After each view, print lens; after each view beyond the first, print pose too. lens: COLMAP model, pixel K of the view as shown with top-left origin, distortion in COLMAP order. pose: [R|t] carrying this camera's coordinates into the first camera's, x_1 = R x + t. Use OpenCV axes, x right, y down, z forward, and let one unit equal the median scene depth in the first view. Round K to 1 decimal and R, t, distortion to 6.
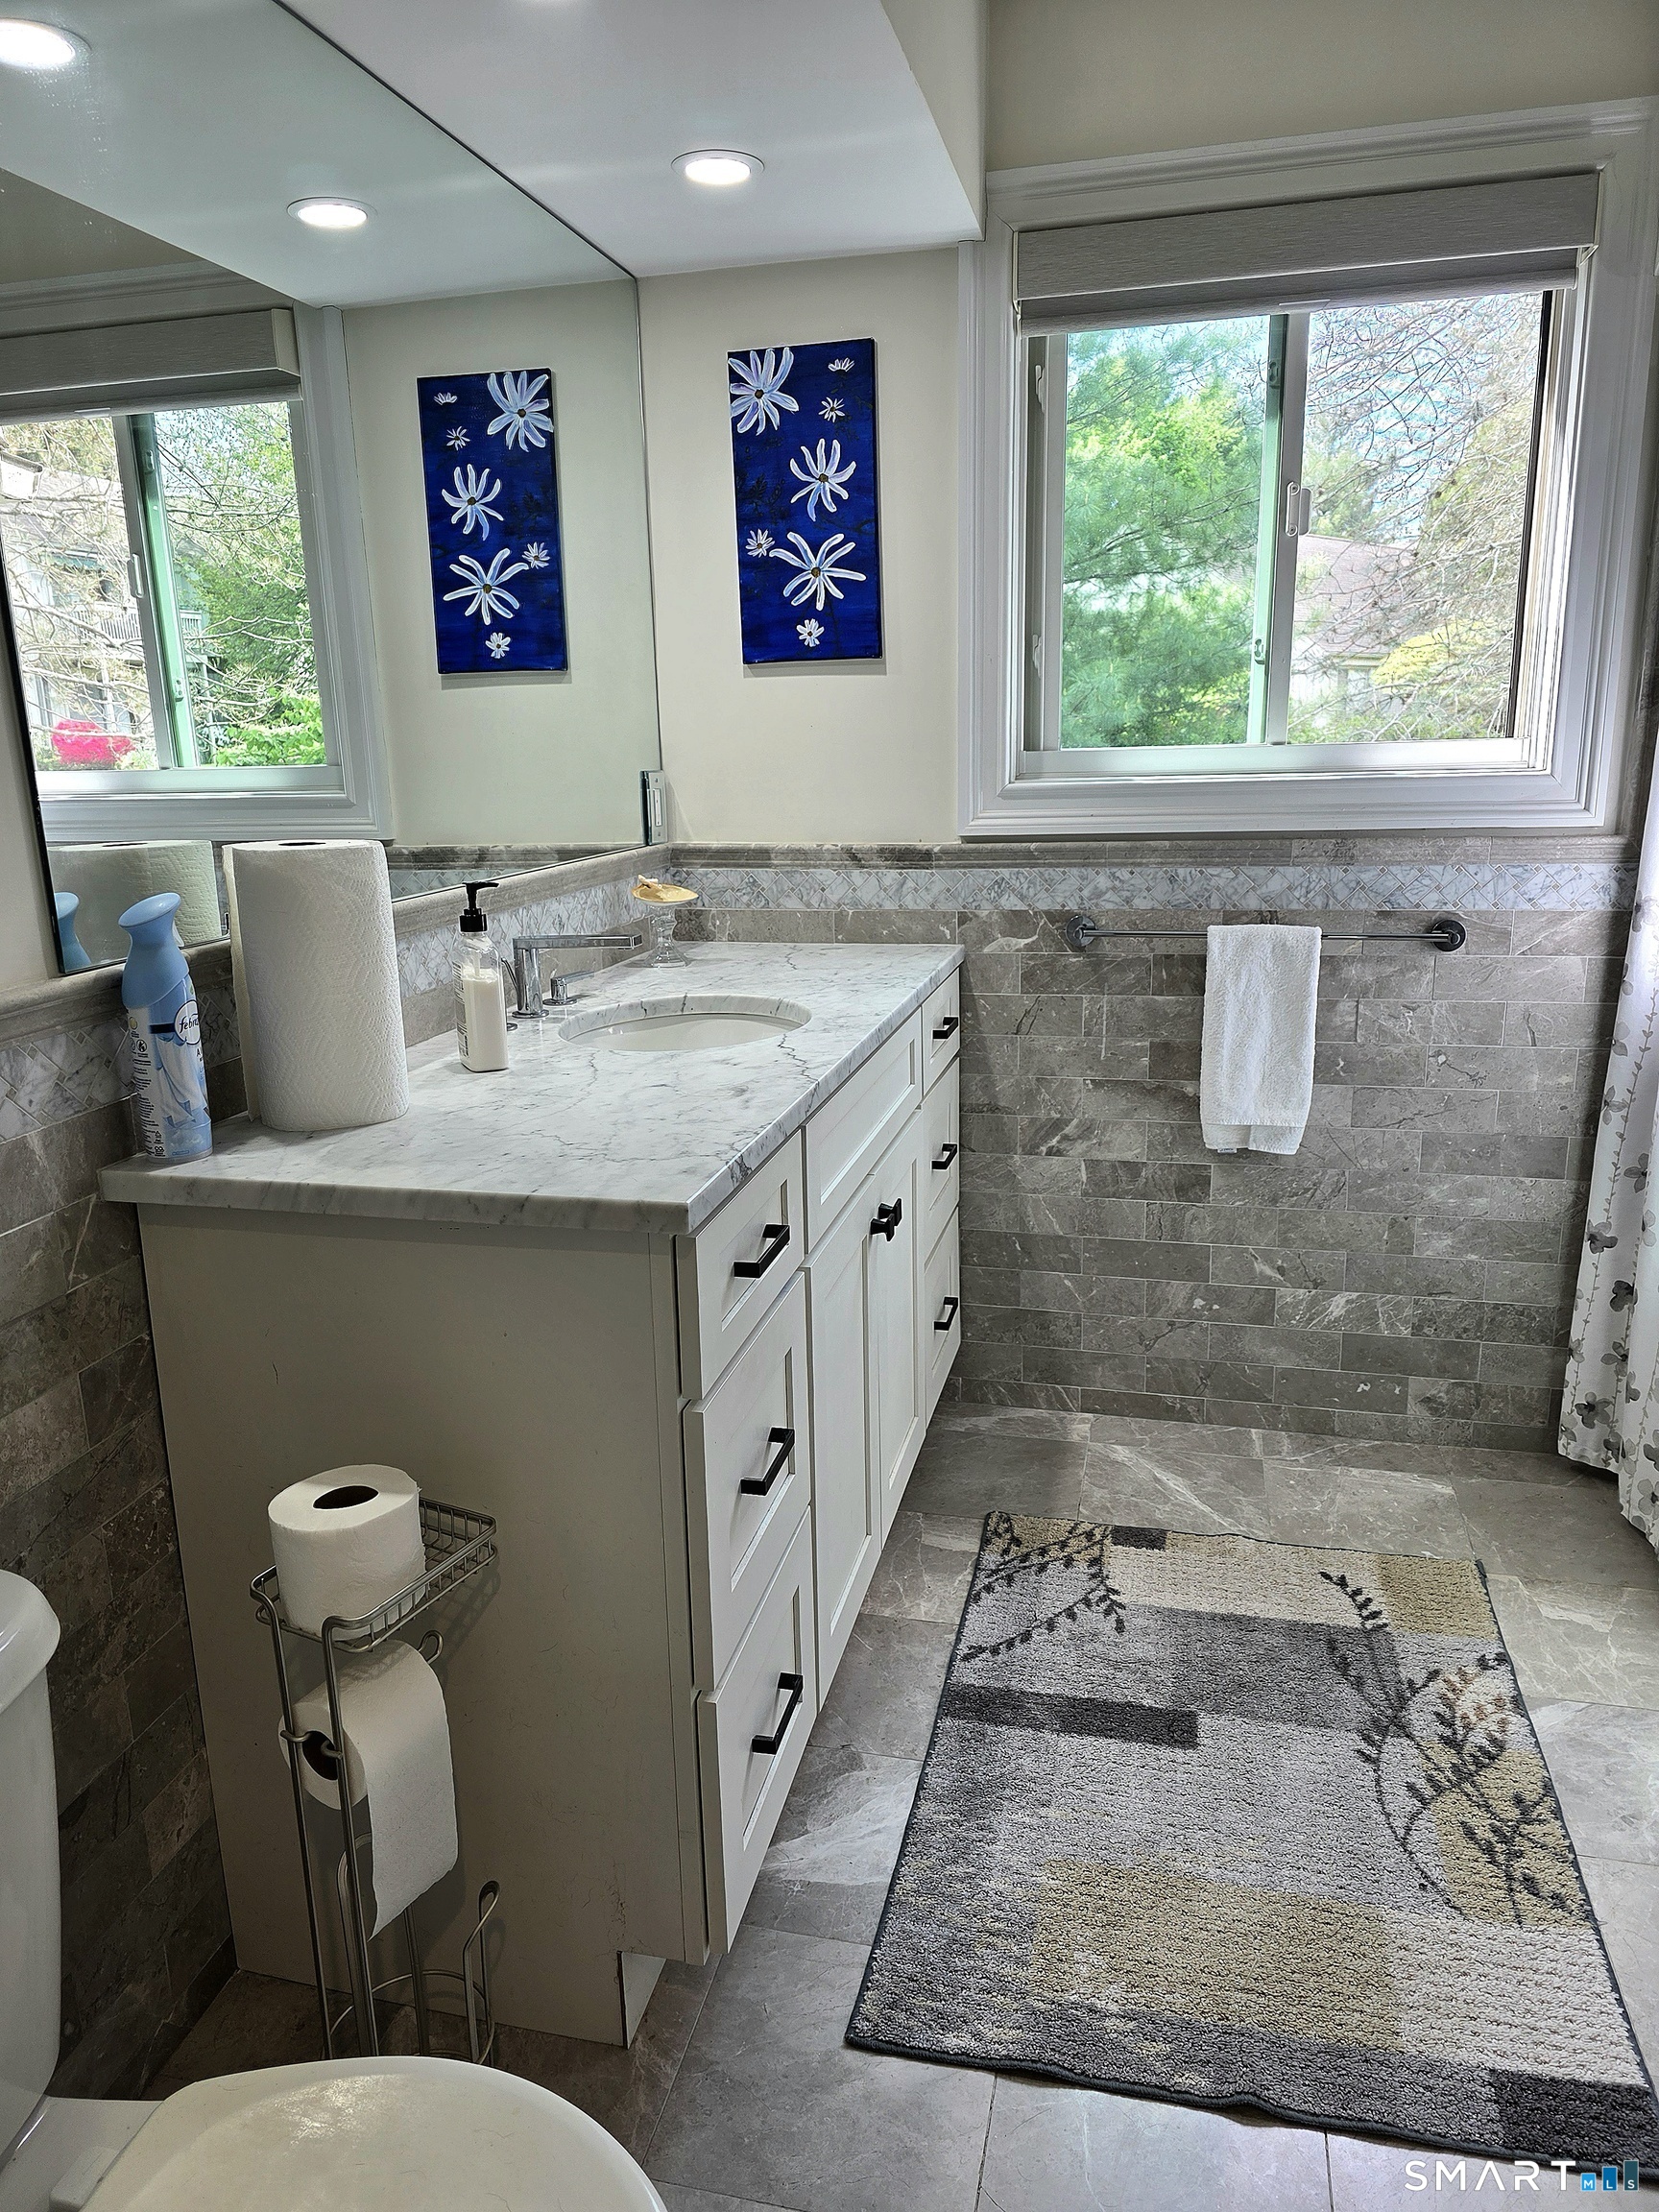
lens RADIAL K [[1492.7, 0, 827.4], [0, 1492.7, 1095.0], [0, 0, 1]] dist [0.001205, -0.011814]
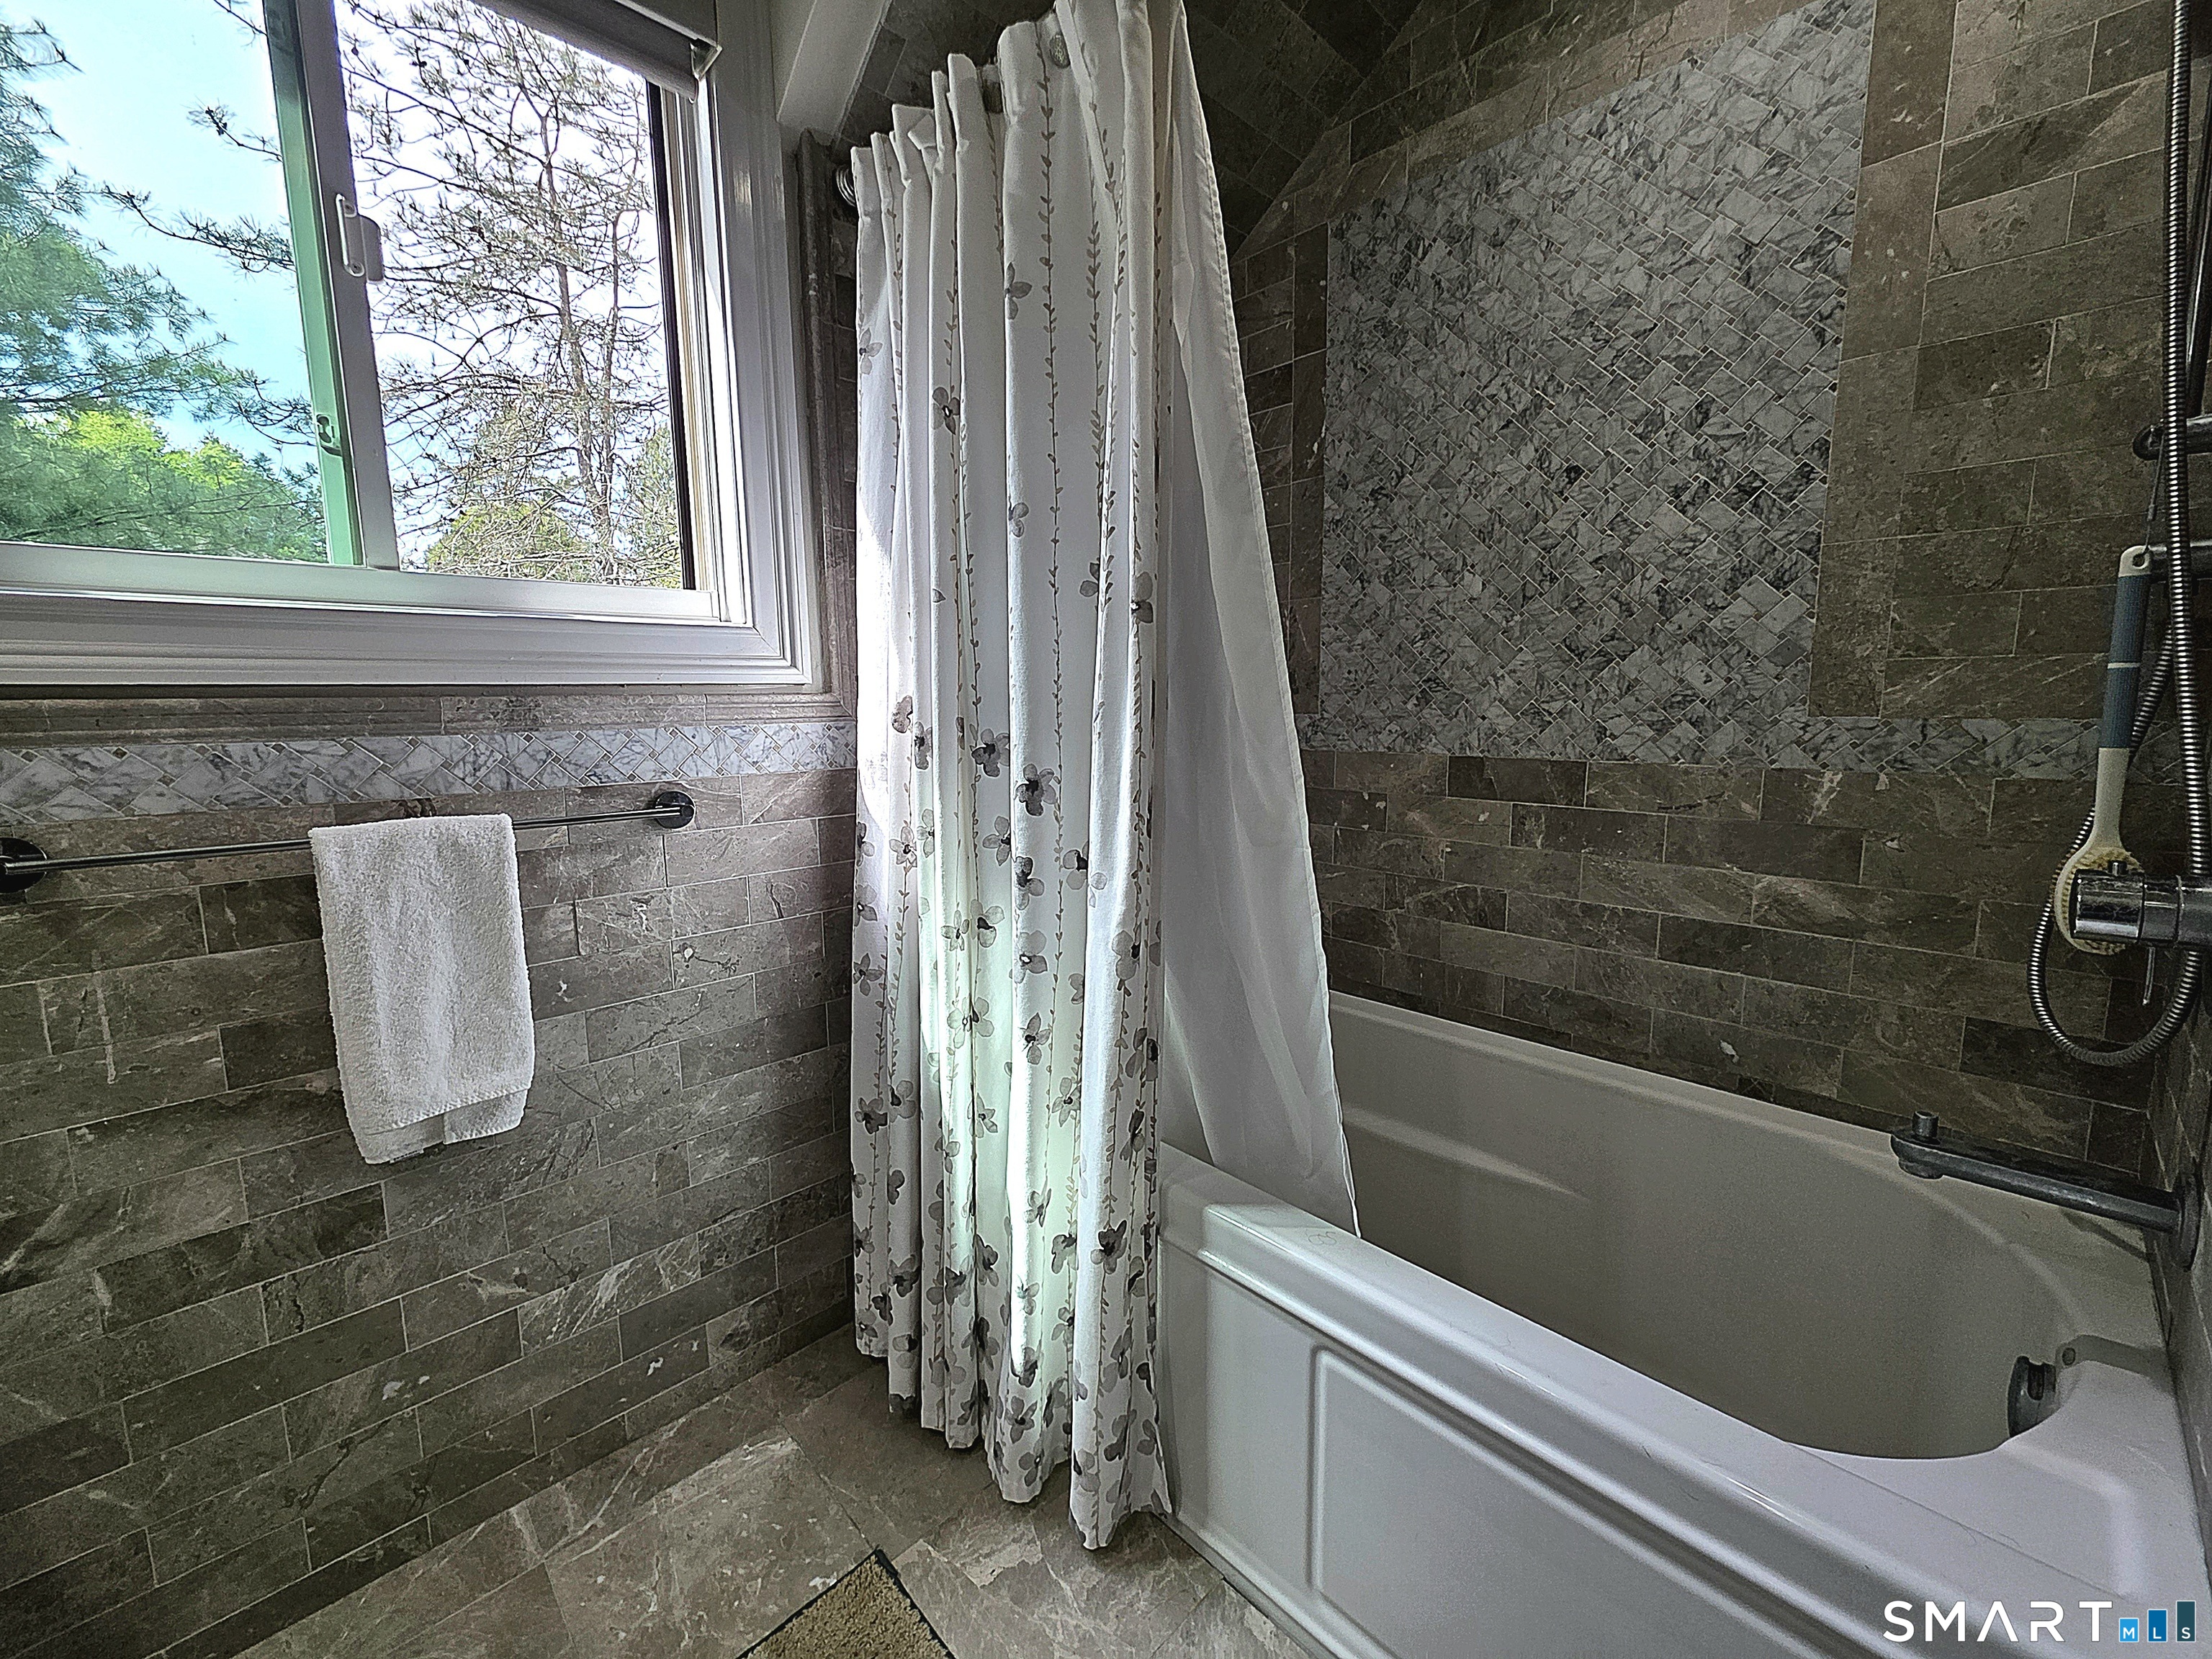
lens RADIAL K [[890.3, 0, 1083.2], [0, 890.3, 825.9], [0, 0, 1]] dist [0.012096, -0.001419]
pose [[0.553848, -0.102726, 0.826257, 0.122706], [0.194678, 0.980830, -0.008551, -0.047570], [-0.809539, 0.165590, 0.563229, 0.521405]]
